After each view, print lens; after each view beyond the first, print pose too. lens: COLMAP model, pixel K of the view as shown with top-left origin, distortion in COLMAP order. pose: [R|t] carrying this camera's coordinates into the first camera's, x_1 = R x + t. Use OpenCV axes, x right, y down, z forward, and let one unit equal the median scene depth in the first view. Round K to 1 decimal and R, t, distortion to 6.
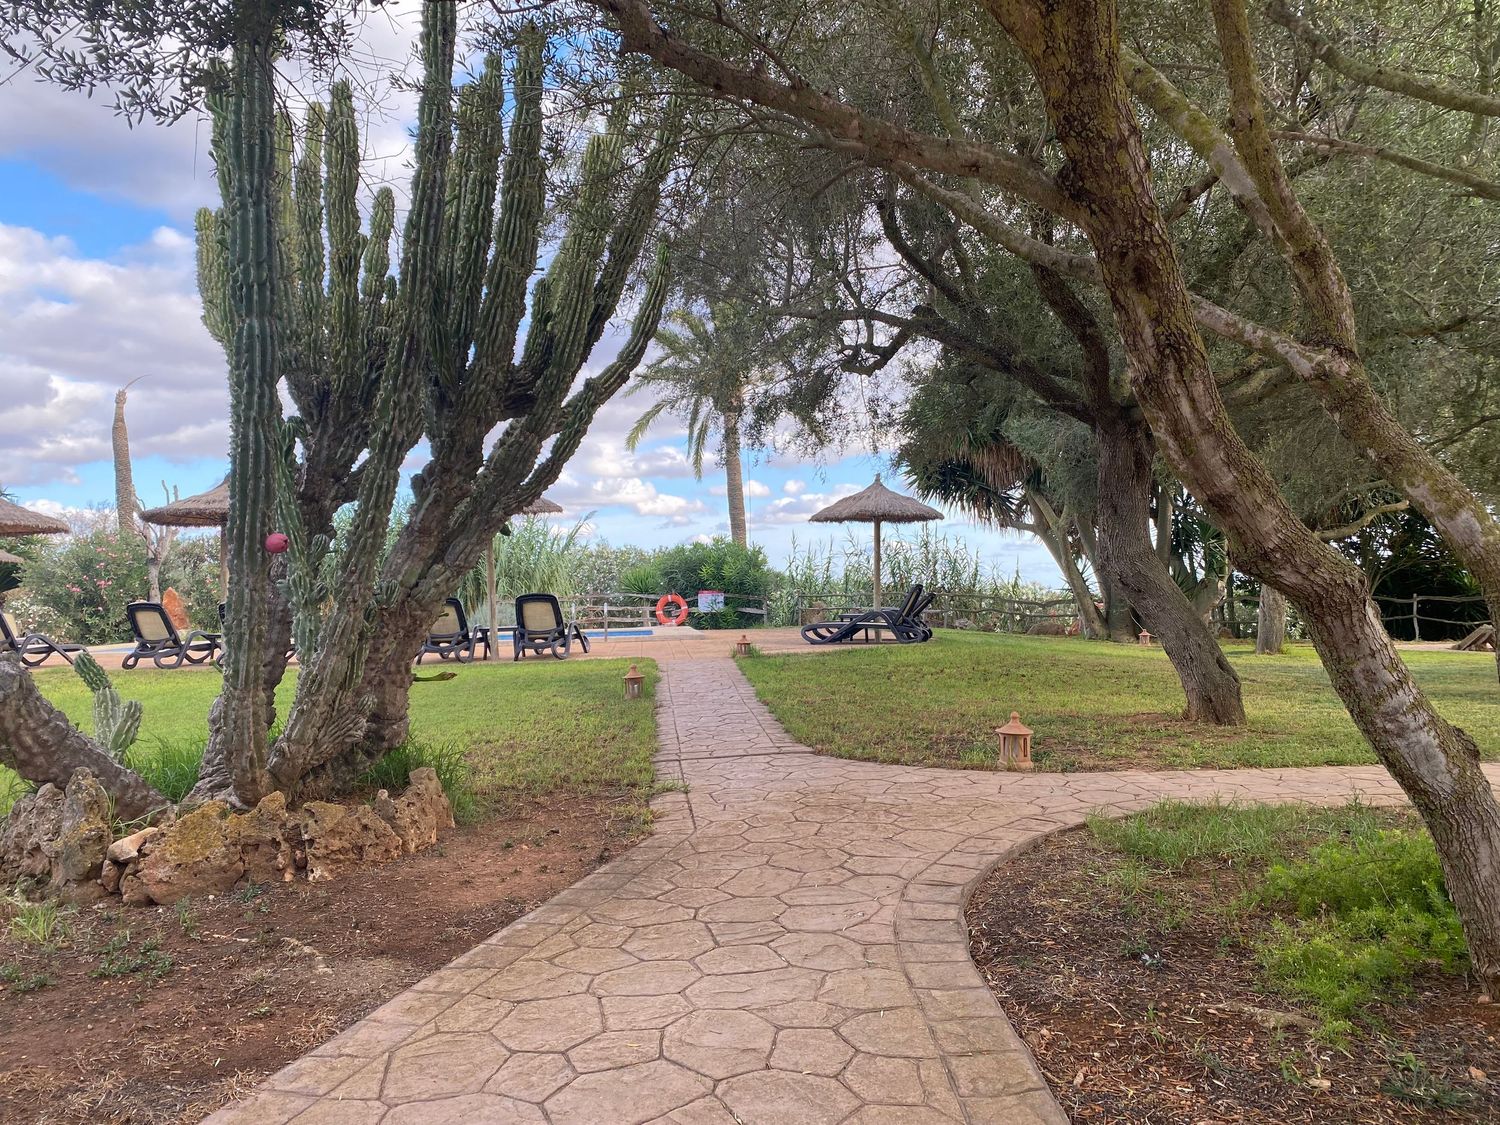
lens RADIAL K [[1117.3, 0, 750.0], [0, 1117.3, 562.5], [0, 0, 1]] dist [0.108250, -0.006847]
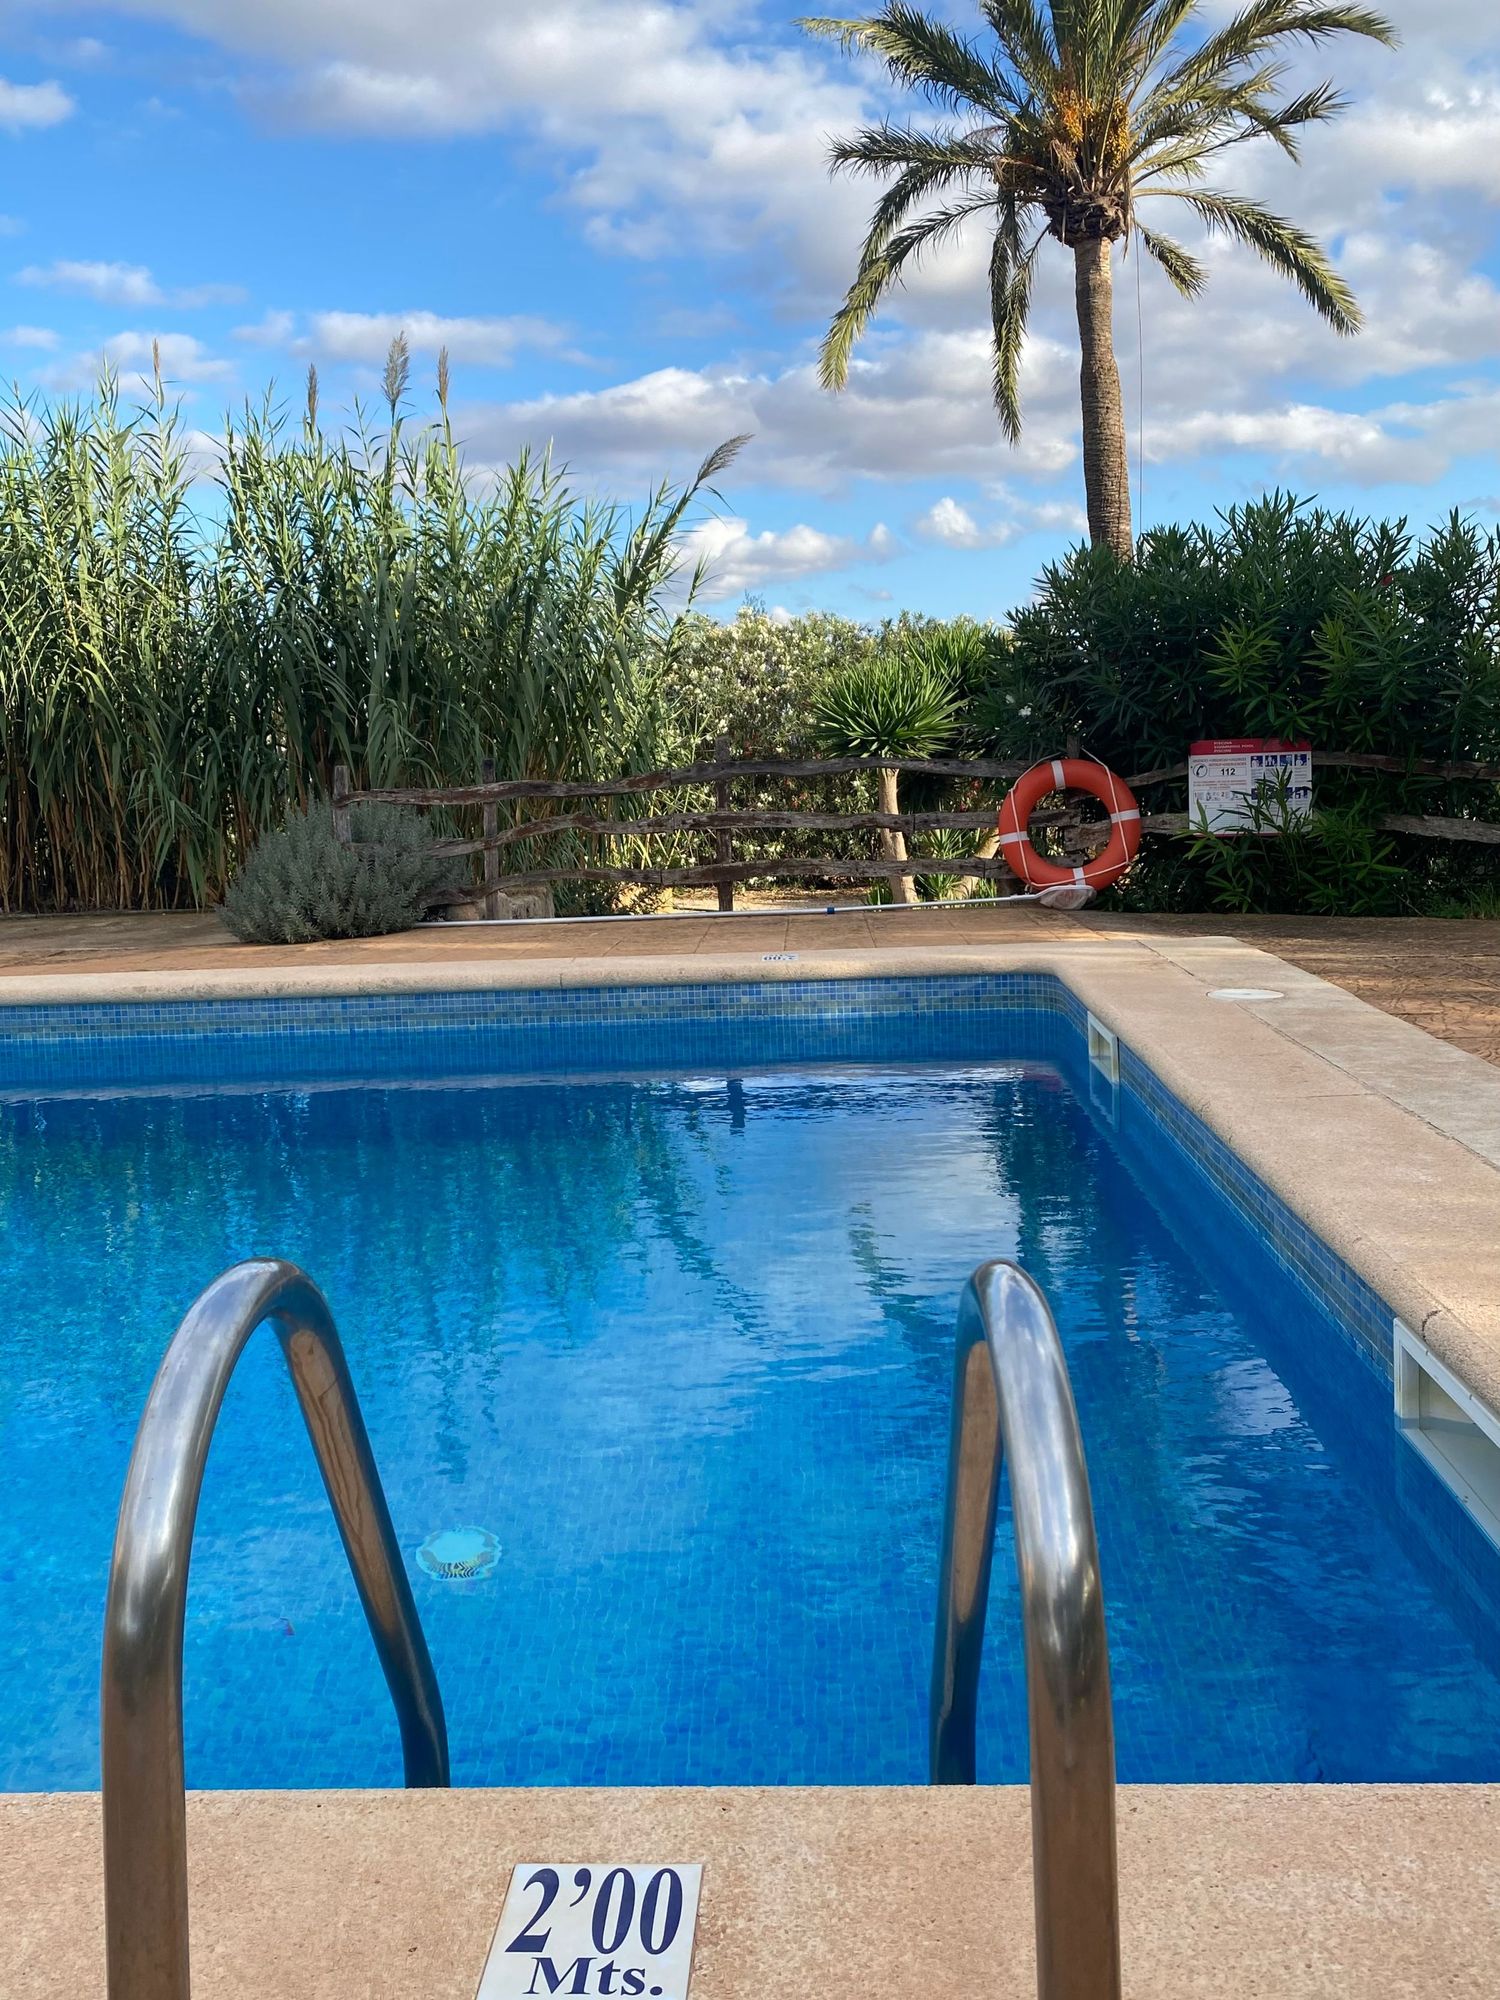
lens RADIAL K [[1489.8, 0, 750.0], [0, 1489.8, 1000.0], [0, 0, 1]] dist [0.108250, -0.006847]
pose [[0.988896, 0.016067, -0.147737, -0.089393], [0.017831, 0.974127, 0.225298, 0.005706], [0.147535, -0.225431, 0.963024, 0.675333]]
